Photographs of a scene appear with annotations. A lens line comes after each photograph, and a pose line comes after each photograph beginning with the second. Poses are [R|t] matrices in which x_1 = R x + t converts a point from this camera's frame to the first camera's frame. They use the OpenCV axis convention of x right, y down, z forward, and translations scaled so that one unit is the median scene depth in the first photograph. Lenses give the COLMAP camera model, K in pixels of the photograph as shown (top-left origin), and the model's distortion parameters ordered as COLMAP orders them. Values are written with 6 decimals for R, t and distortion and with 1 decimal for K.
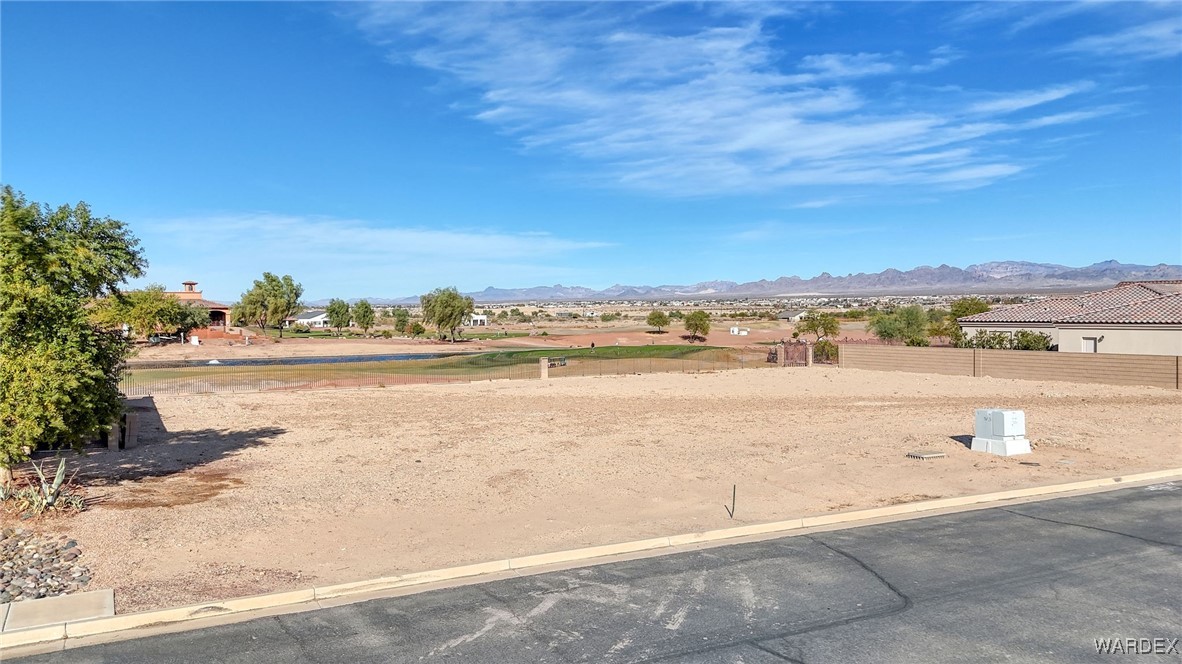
lens RADIAL K [[872.5, 0, 584.0], [0, 872.5, 332.1], [0, 0, 1]] dist [0.074396, -0.067095]
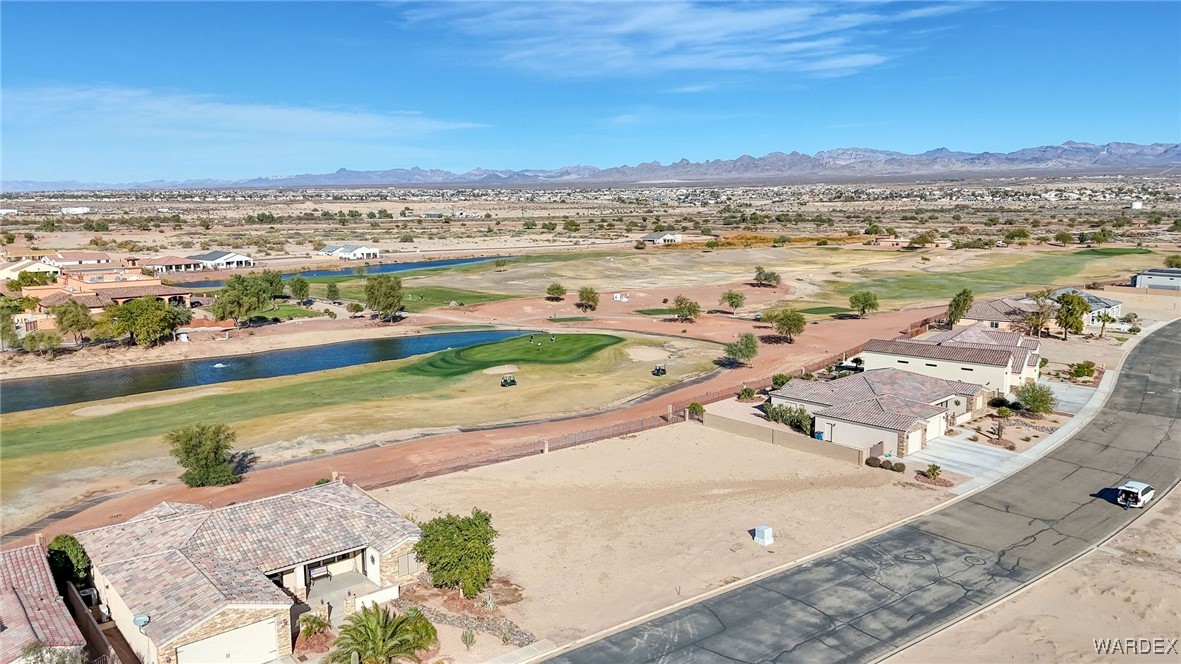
lens RADIAL K [[871.7, 0, 596.4], [0, 871.7, 324.1], [0, 0, 1]] dist [0.074396, -0.067095]
pose [[0.987466, -0.018643, 0.156729, -0.087472], [-0.000622, 0.992532, 0.121981, -0.164355], [-0.157832, -0.120549, 0.980080, -0.285444]]
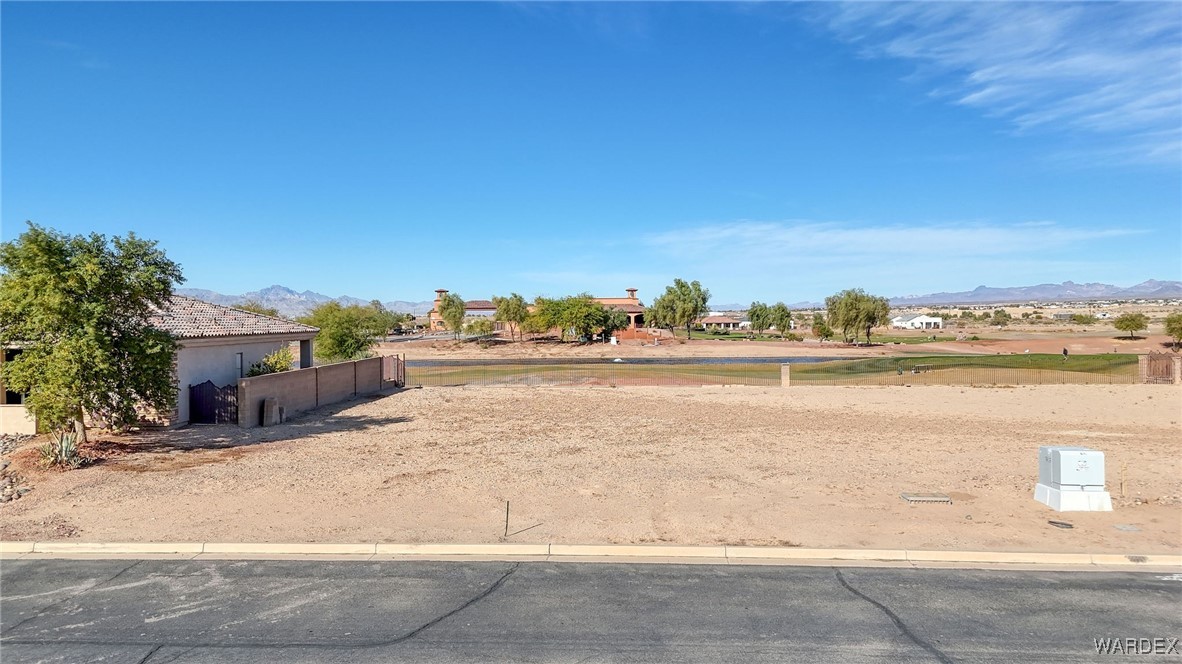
lens RADIAL K [[872.5, 0, 591.6], [0, 872.5, 332.8], [0, 0, 1]] dist [0.074396, -0.067095]
pose [[0.859795, 0.007034, -0.510591, 0.094508], [-0.008055, 0.999968, 0.000212, -0.000859], [0.510576, 0.003931, 0.859823, 0.031317]]
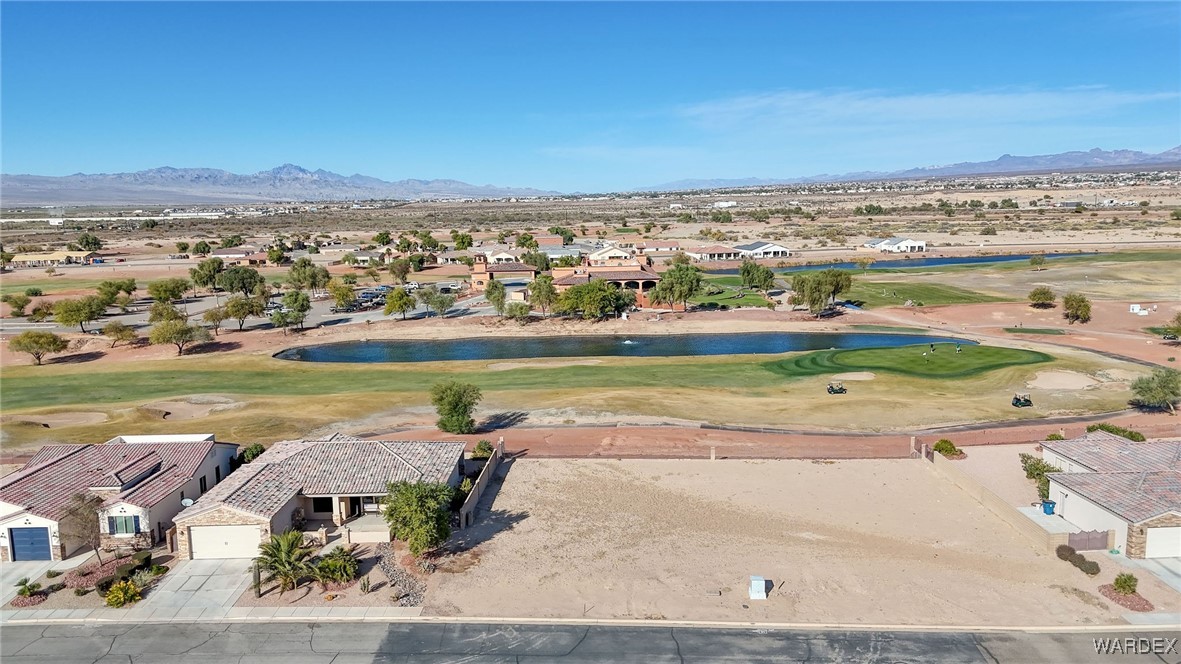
lens RADIAL K [[871.7, 0, 593.5], [0, 871.7, 335.2], [0, 0, 1]] dist [0.074396, -0.067095]
pose [[0.852385, 0.073708, -0.517694, 0.238129], [0.002000, 0.989549, 0.144184, -0.168843], [0.522911, -0.123935, 0.843329, -0.212645]]
